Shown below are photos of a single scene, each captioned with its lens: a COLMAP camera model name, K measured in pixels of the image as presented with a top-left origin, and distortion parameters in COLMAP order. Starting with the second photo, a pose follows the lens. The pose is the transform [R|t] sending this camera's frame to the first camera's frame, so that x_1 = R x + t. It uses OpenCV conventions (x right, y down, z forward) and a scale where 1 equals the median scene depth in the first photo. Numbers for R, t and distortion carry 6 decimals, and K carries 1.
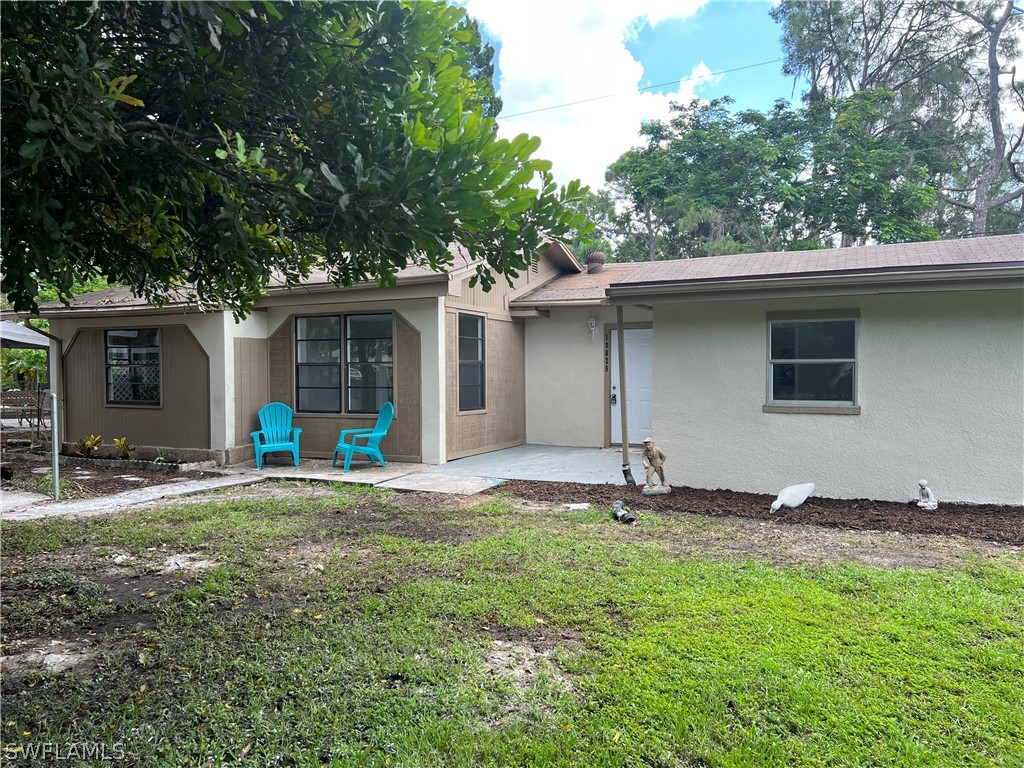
lens RADIAL K [[782.7, 0, 512.0], [0, 782.7, 384.0], [0, 0, 1]] dist [0.054899, -0.003567]
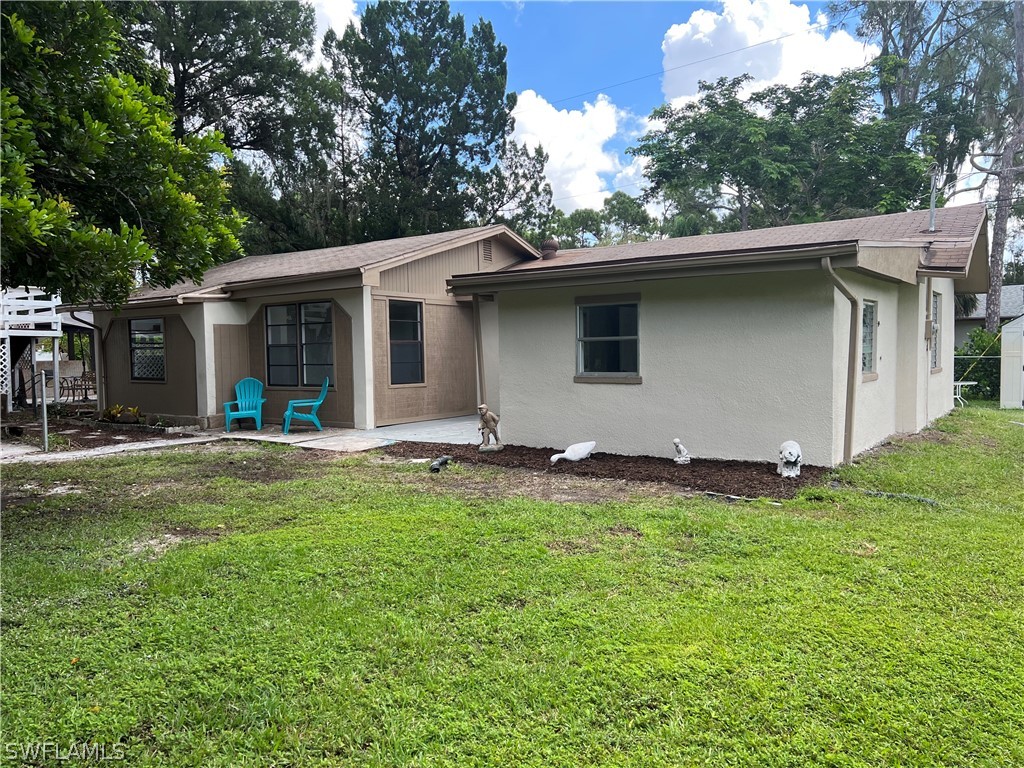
lens RADIAL K [[782.7, 0, 512.0], [0, 782.7, 384.0], [0, 0, 1]] dist [0.054899, -0.003567]
pose [[0.984965, -0.003747, -0.172714, 0.315314], [0.008445, 0.999614, 0.026470, 0.004758], [0.172548, -0.027531, 0.984616, -0.120386]]
